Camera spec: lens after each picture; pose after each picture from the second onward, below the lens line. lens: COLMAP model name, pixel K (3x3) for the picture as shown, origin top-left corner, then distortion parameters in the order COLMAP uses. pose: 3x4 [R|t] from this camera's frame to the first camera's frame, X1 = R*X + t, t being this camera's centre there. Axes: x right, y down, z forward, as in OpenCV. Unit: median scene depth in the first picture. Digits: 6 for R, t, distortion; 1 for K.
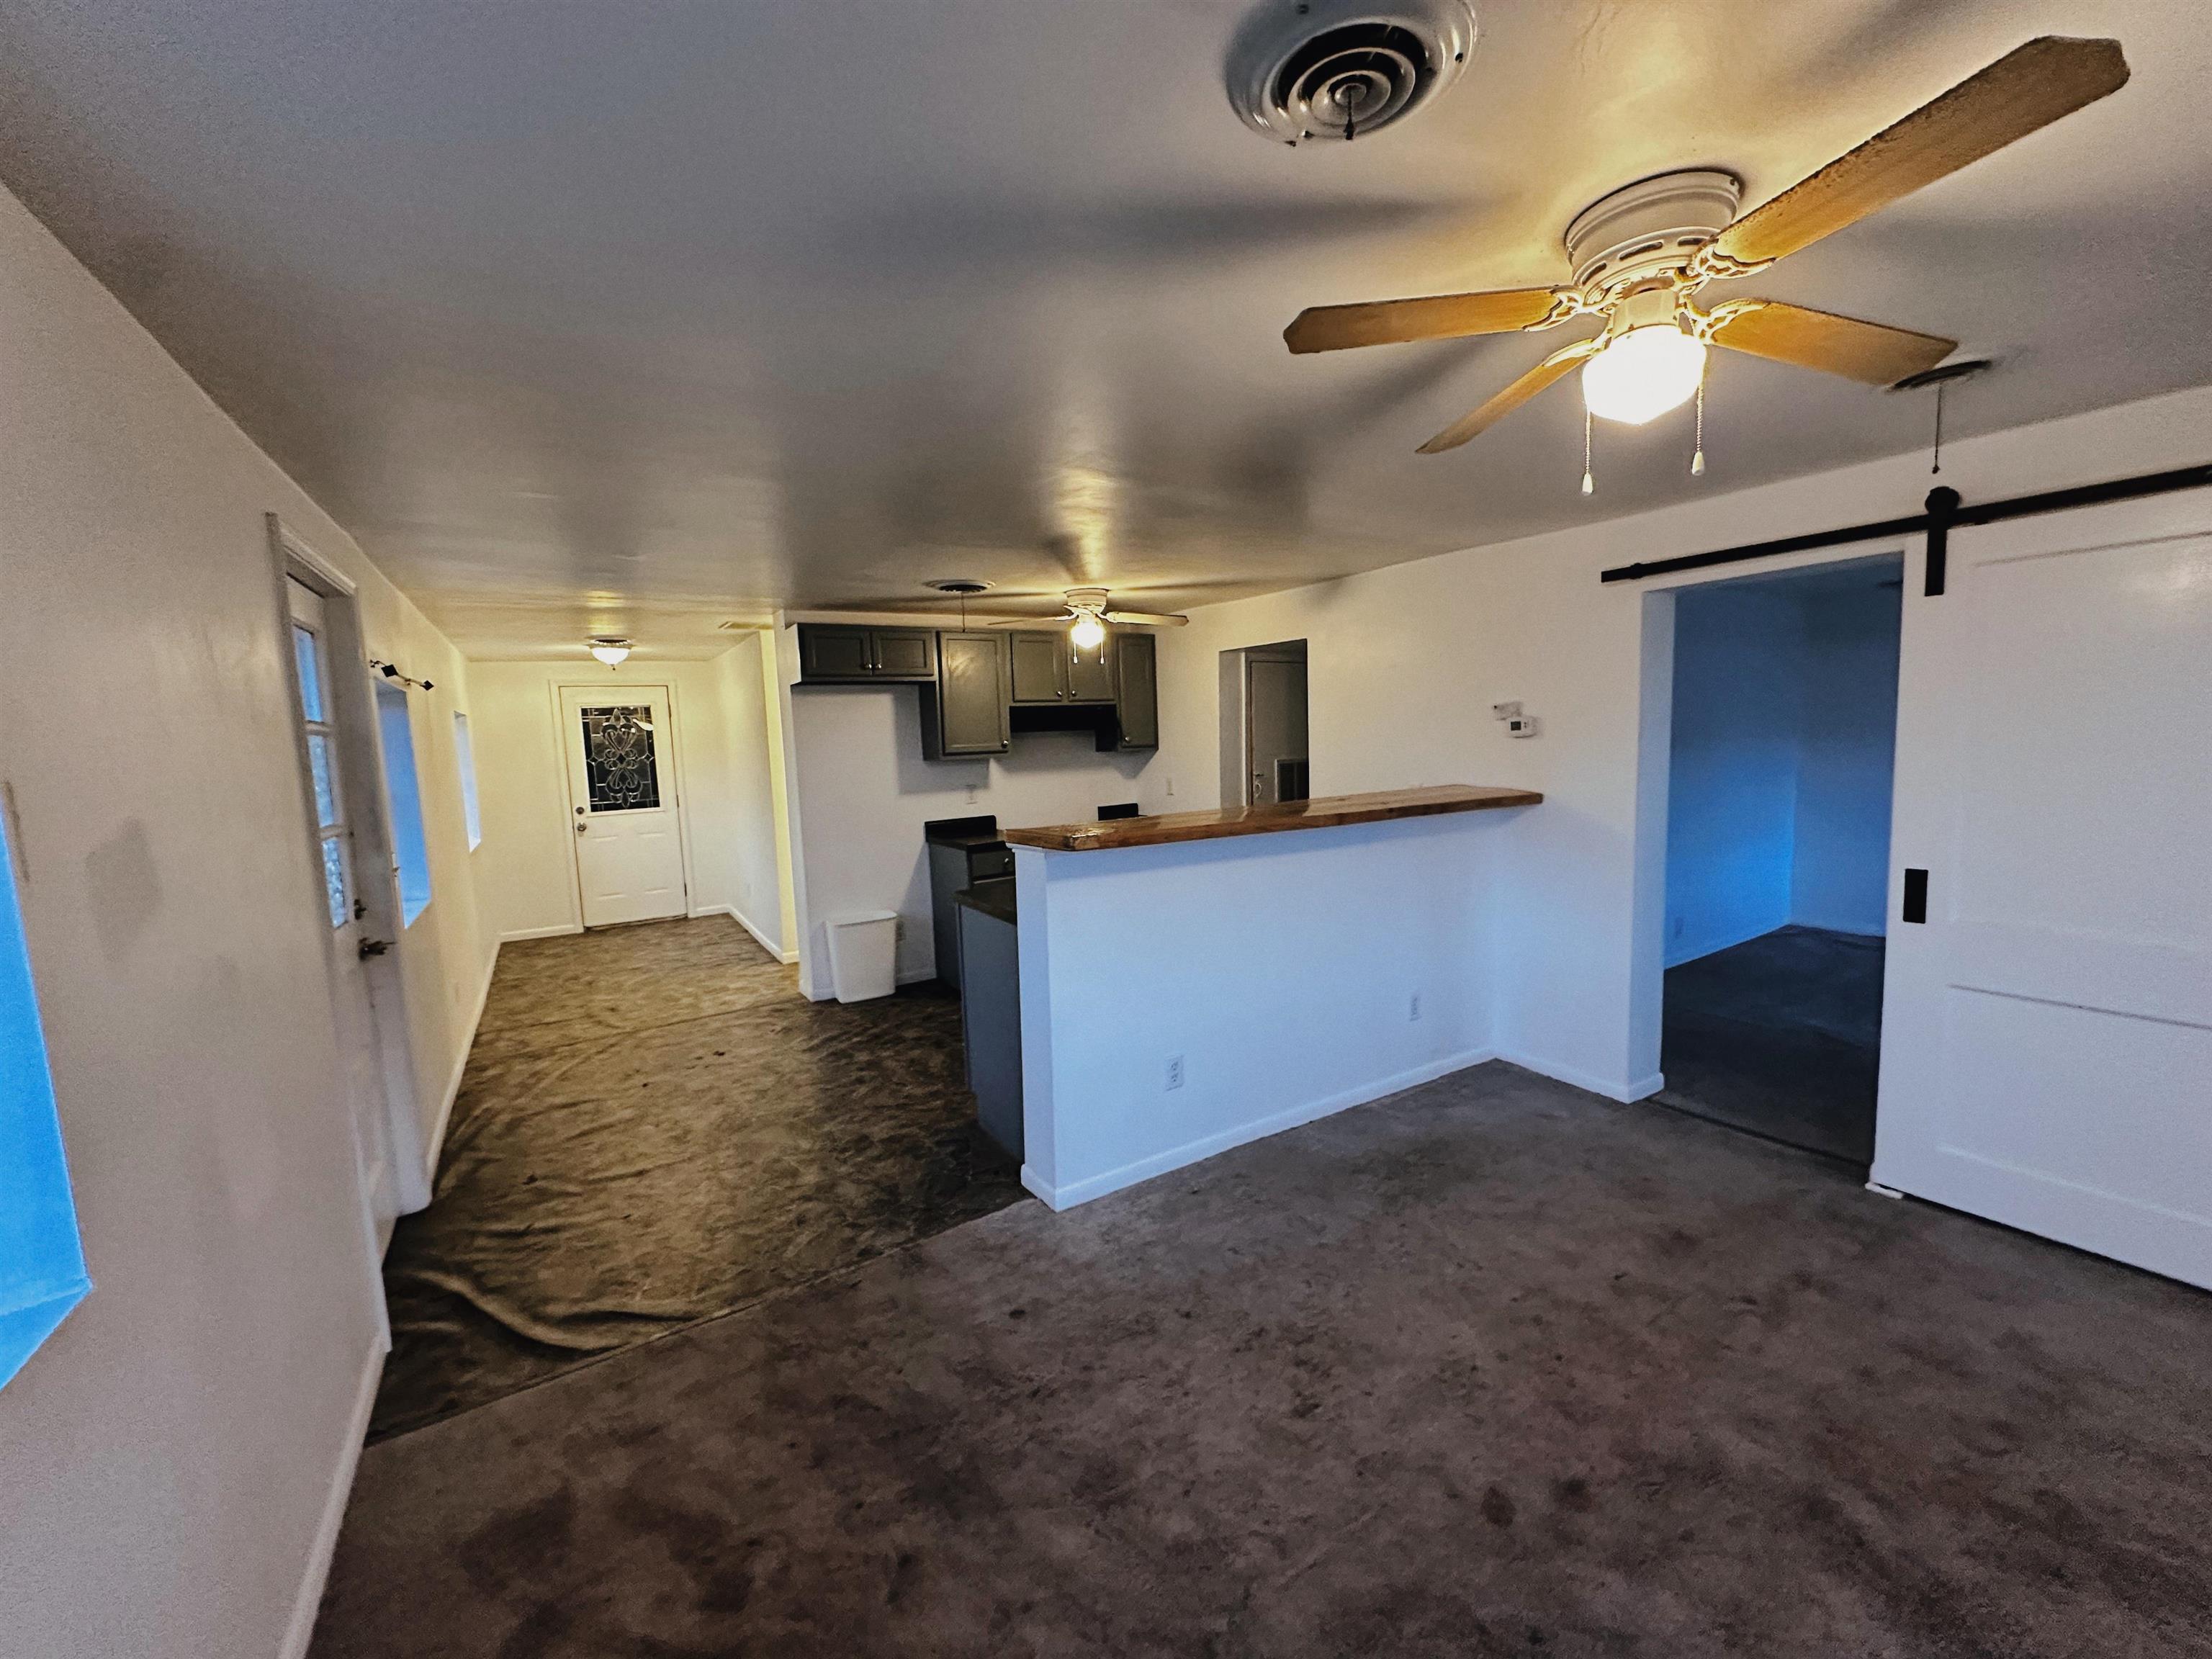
lens RADIAL K [[883.2, 0, 1105.4], [0, 883.2, 822.3], [0, 0, 1]] dist [-0.005628, 0.001161]
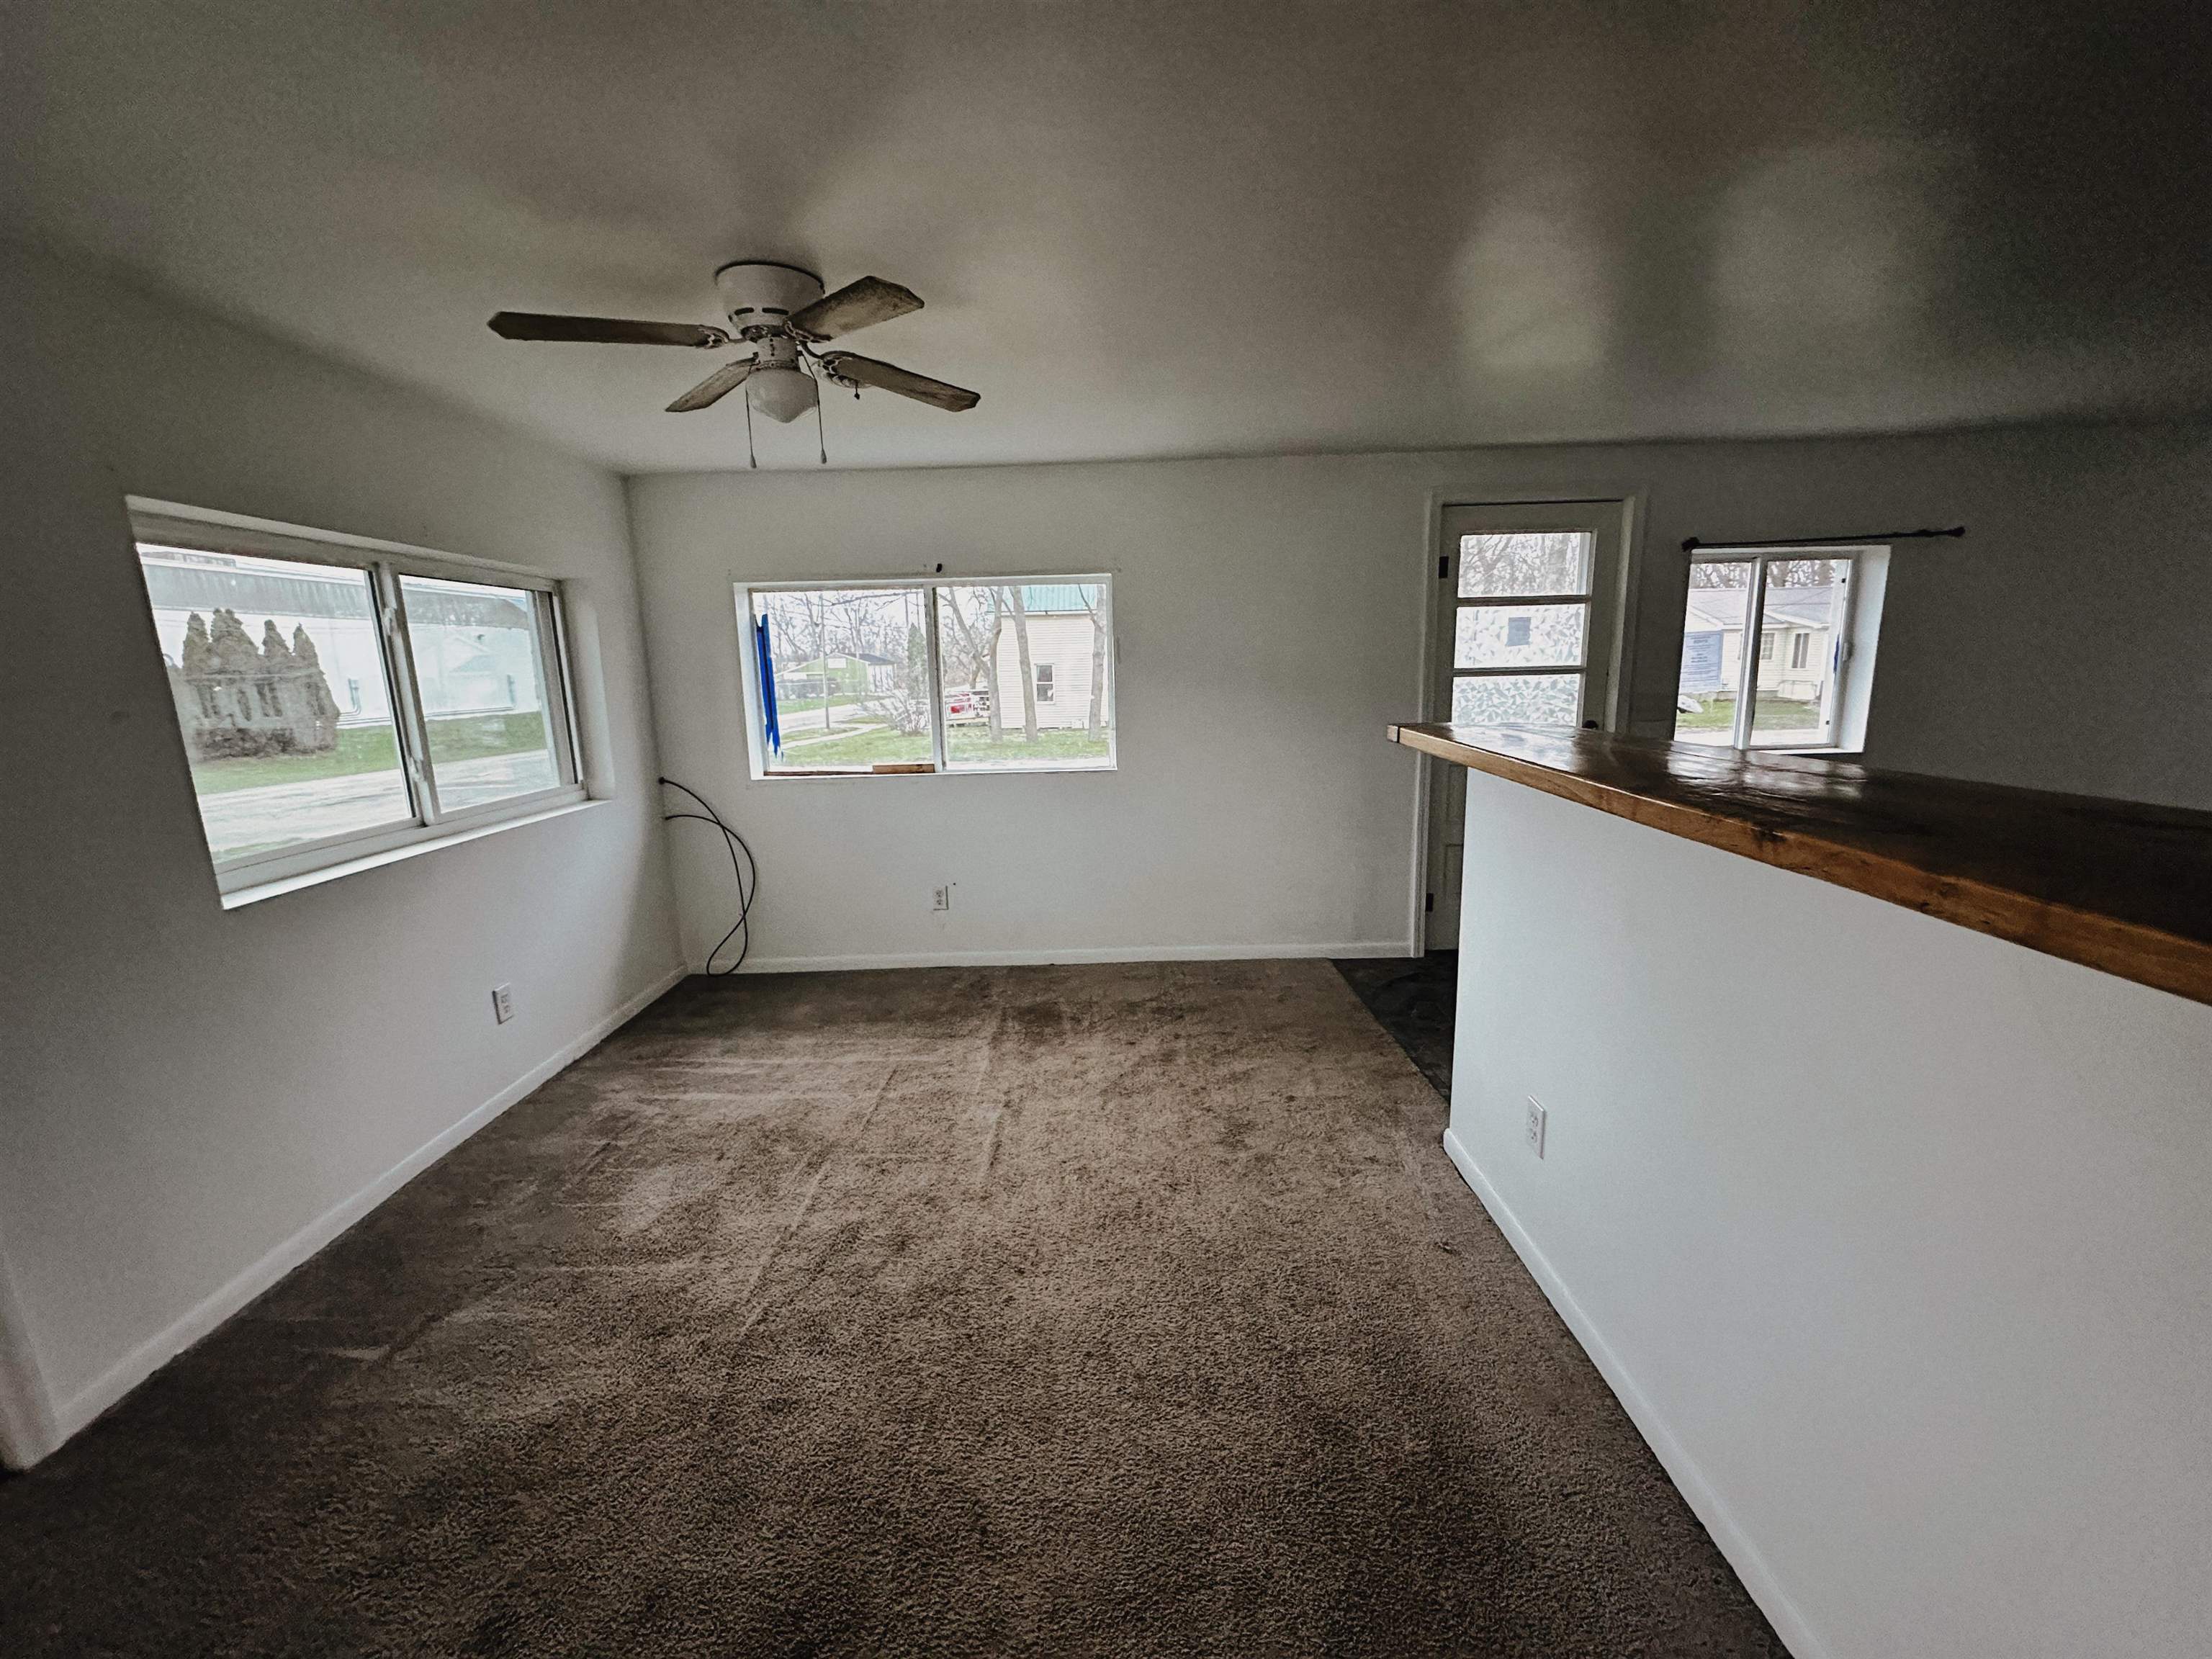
lens RADIAL K [[883.2, 0, 1099.5], [0, 883.2, 832.1], [0, 0, 1]] dist [-0.005628, 0.001161]
pose [[-0.539290, 0.211108, -0.815230, 0.563903], [-0.036674, 0.961262, 0.273185, -0.072030], [0.841321, 0.177224, -0.510657, 0.781196]]
